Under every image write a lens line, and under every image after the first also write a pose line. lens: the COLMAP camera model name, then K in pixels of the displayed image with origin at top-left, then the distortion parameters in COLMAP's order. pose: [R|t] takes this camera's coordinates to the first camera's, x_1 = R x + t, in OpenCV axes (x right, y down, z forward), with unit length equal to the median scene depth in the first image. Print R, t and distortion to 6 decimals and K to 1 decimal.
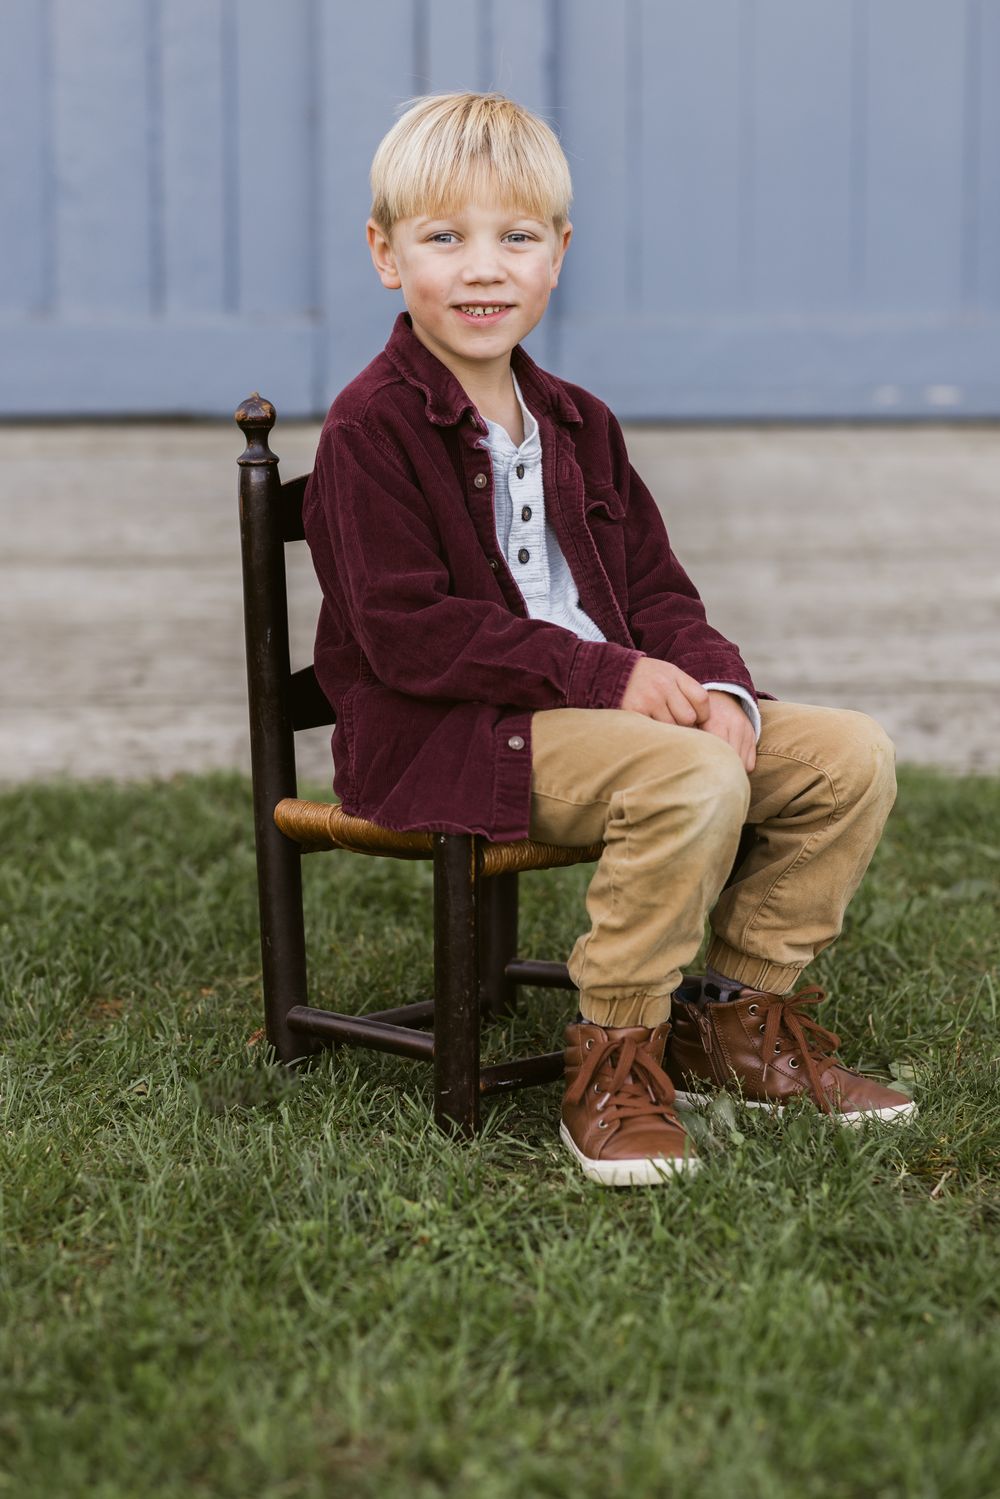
lens RADIAL K [[4079.7, 0, 500.0], [0, 4079.7, 749.5], [0, 0, 1]] dist [0.066800, 0.181463]
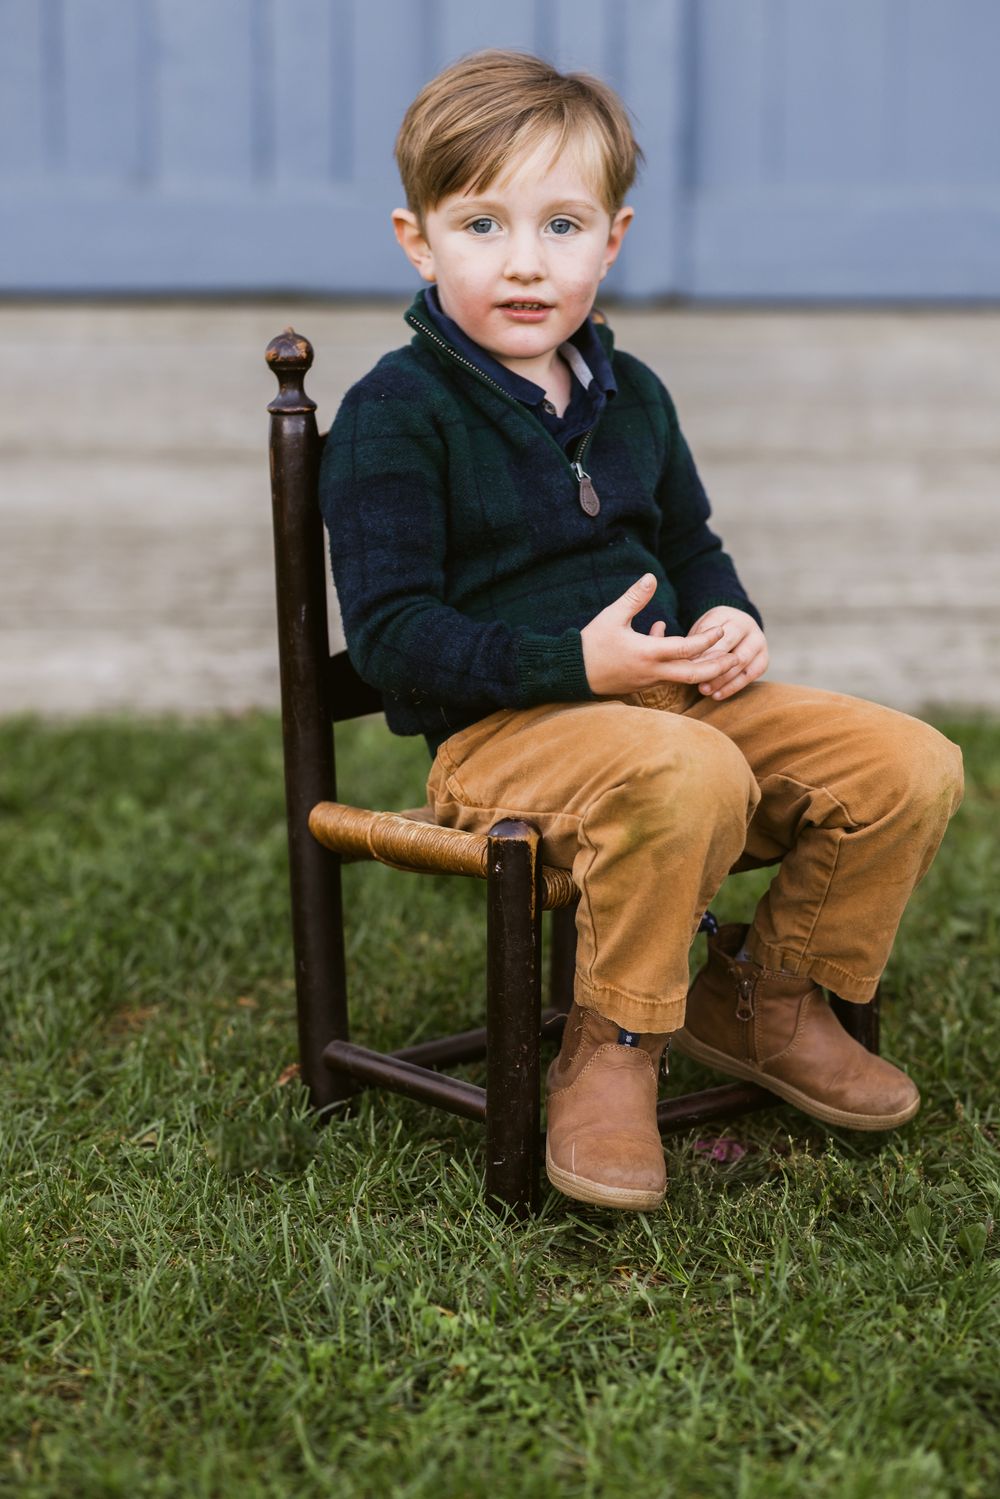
lens RADIAL K [[3880.3, 0, 500.0], [0, 3880.3, 749.5], [0, 0, 1]] dist [0.085357, -0.010113]
pose [[0.998998, 0.012643, -0.042942, 0.019737], [-0.010479, 0.998682, 0.050251, -0.040811], [0.043521, -0.049750, 0.997813, 0.190274]]
